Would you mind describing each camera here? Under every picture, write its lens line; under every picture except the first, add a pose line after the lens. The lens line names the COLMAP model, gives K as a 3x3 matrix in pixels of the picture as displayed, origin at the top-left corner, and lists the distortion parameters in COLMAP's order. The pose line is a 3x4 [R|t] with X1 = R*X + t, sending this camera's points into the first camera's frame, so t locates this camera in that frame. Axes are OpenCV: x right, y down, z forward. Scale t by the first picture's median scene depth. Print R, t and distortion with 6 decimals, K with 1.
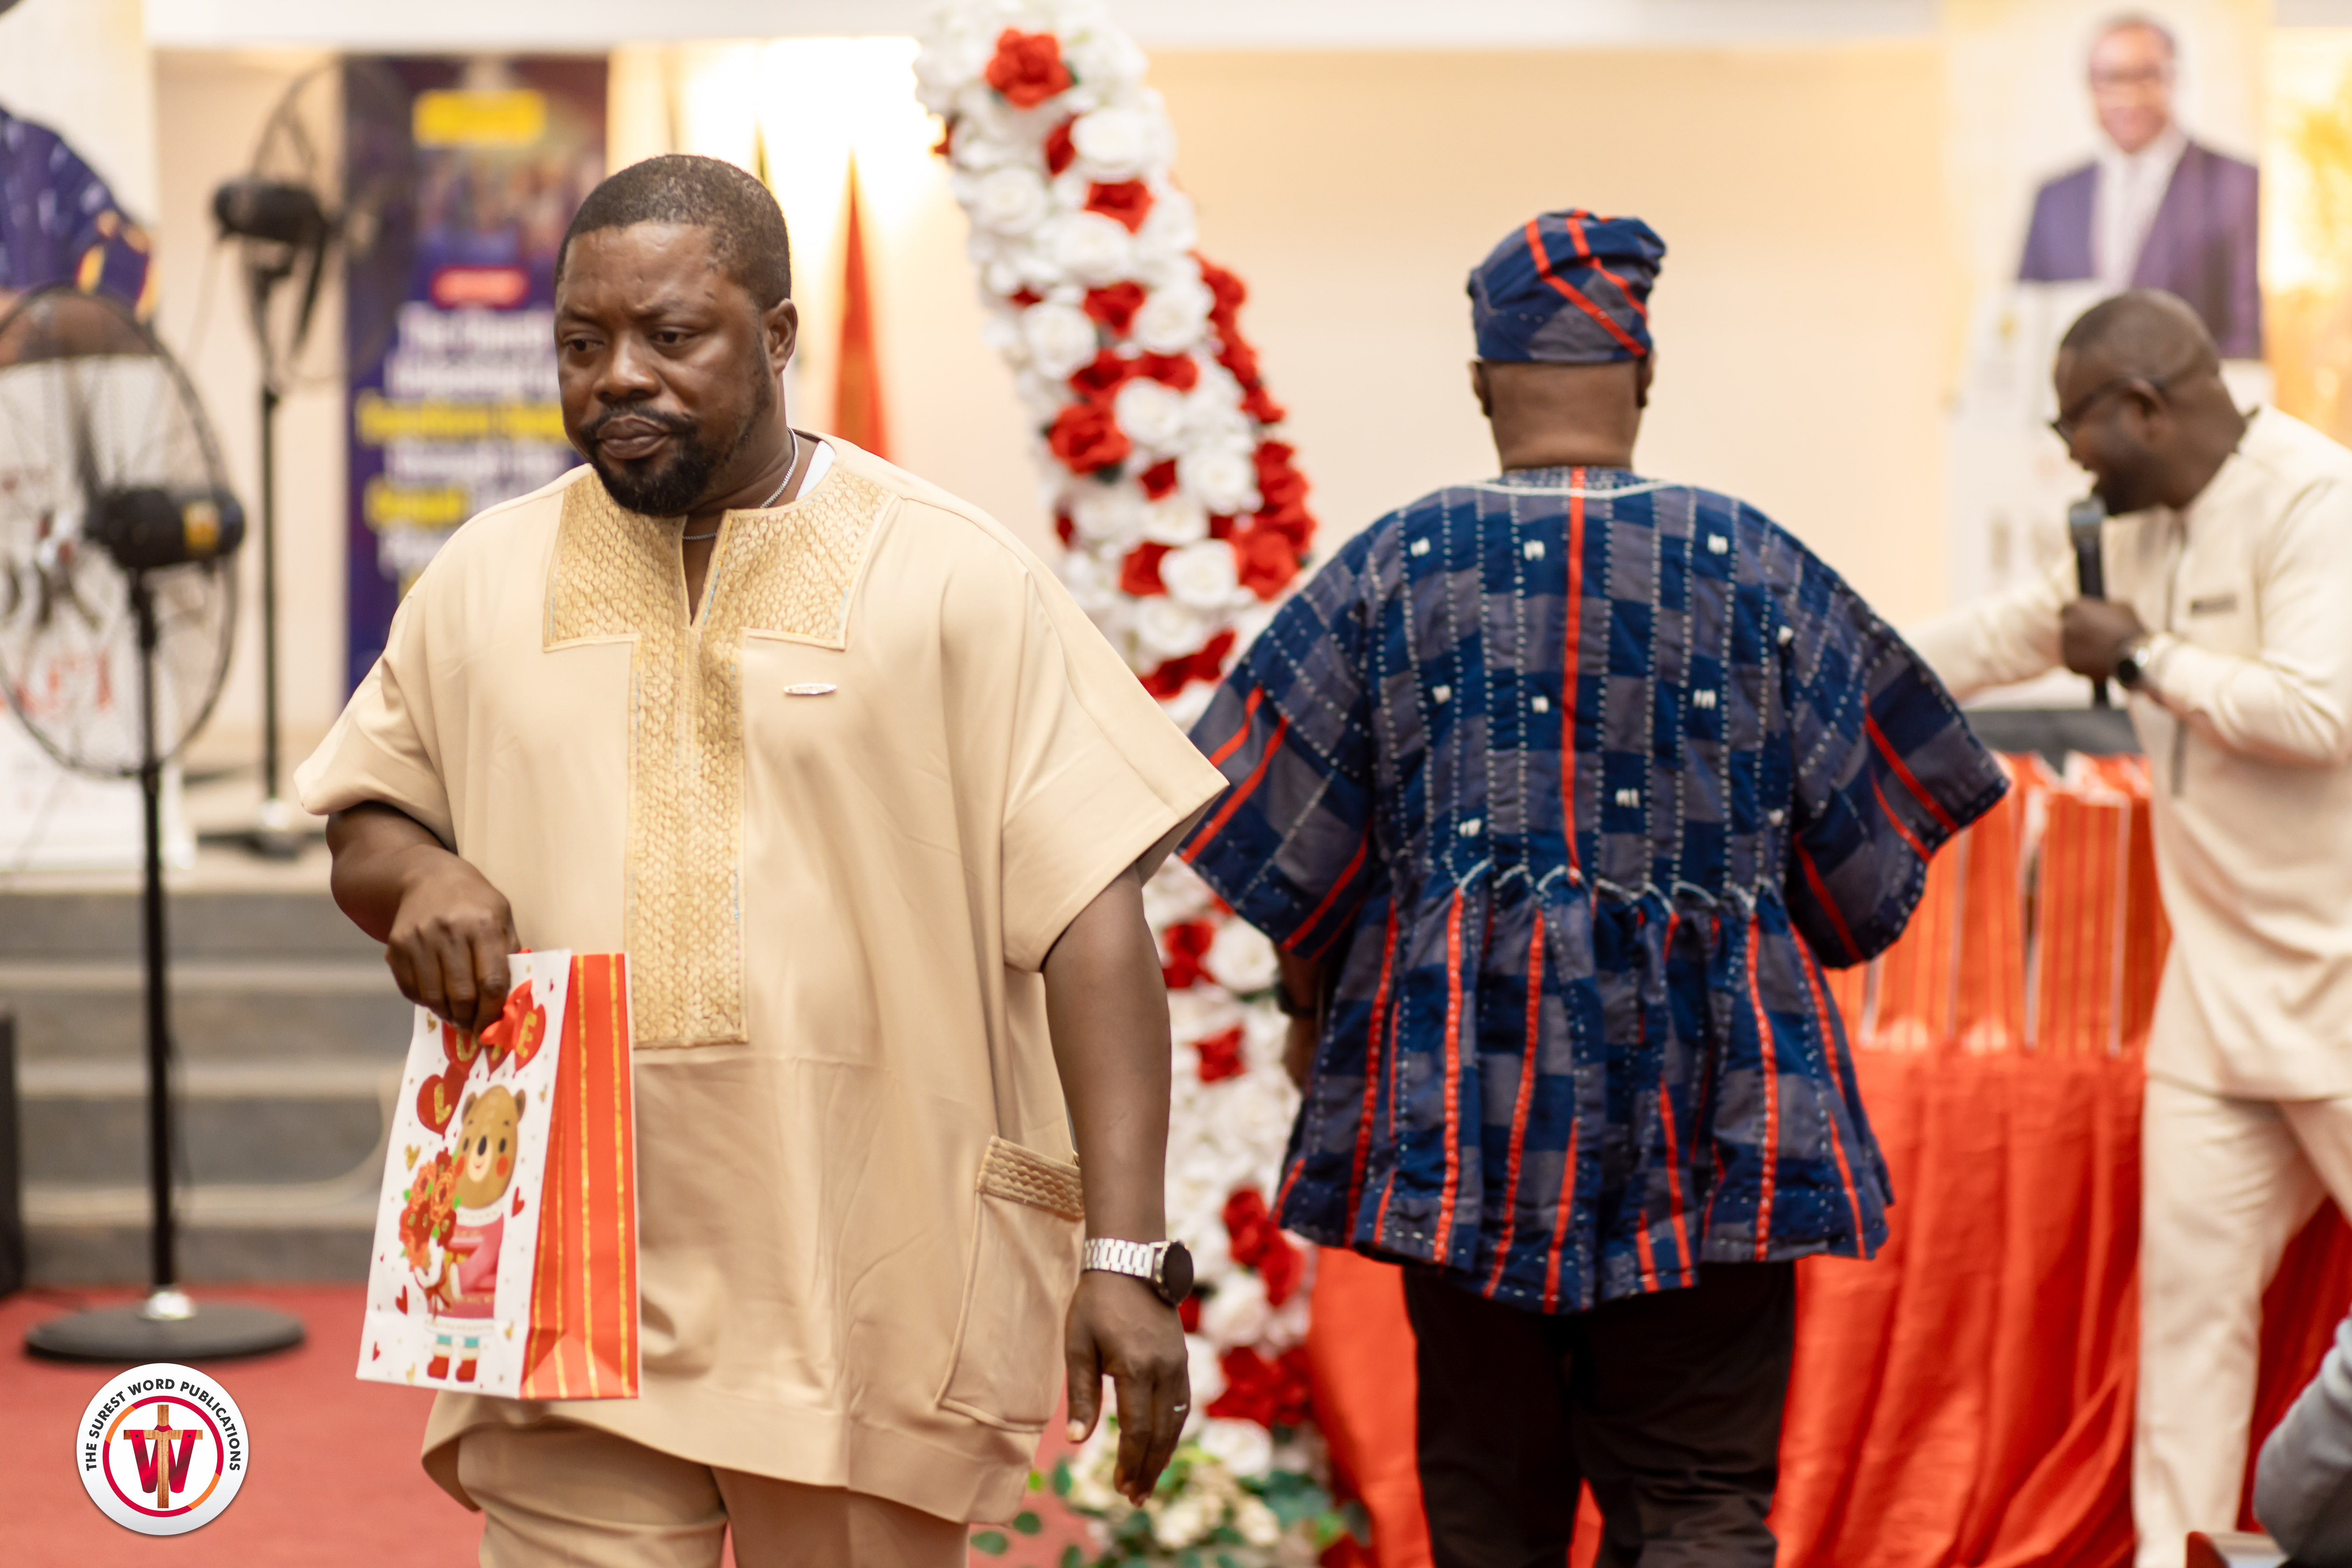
lens RADIAL K [[5083.5, 0, 1227.6], [0, 5083.5, 804.3], [0, 0, 1]] dist [0.017279, 0.000000]
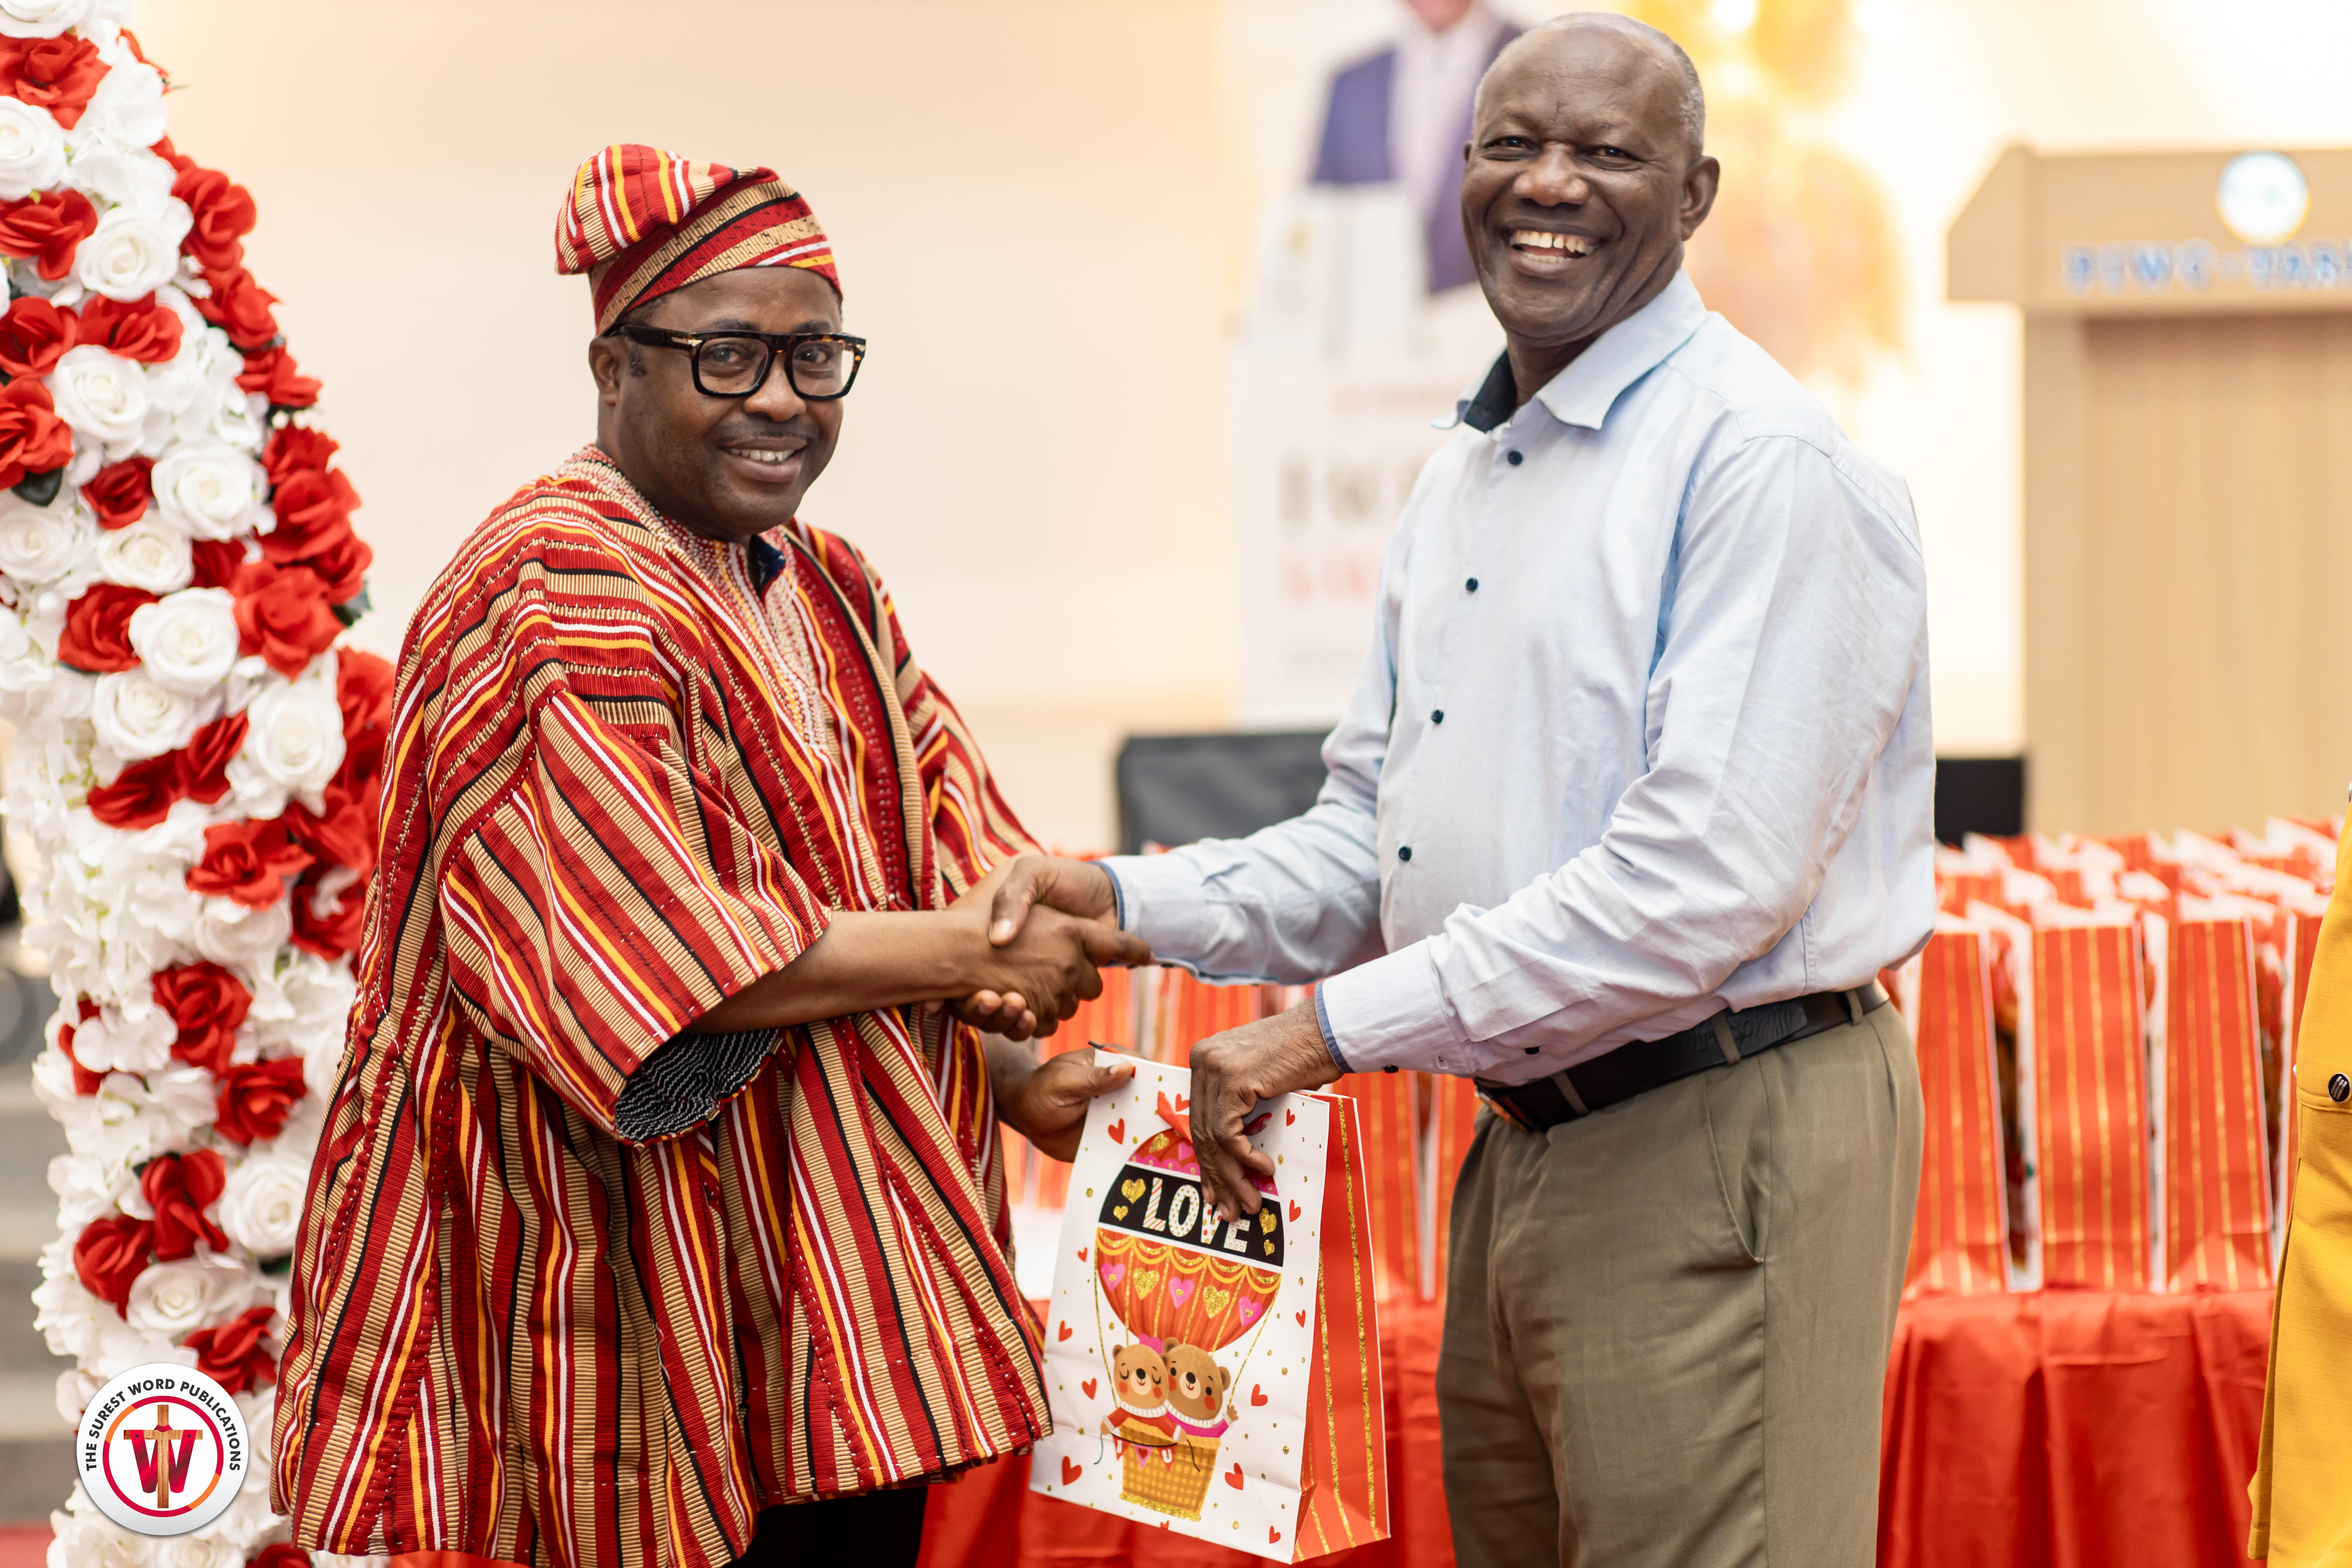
lens RADIAL K [[5083.5, 0, 1166.1], [0, 5083.5, 847.5], [0, 0, 1]] dist [0.017279, 0.000000]
pose [[0.990857, -0.025477, 0.132487, 0.032438], [0.022382, 0.999442, 0.024804, -0.030807], [-0.133045, -0.021612, 0.990874, 0.326747]]
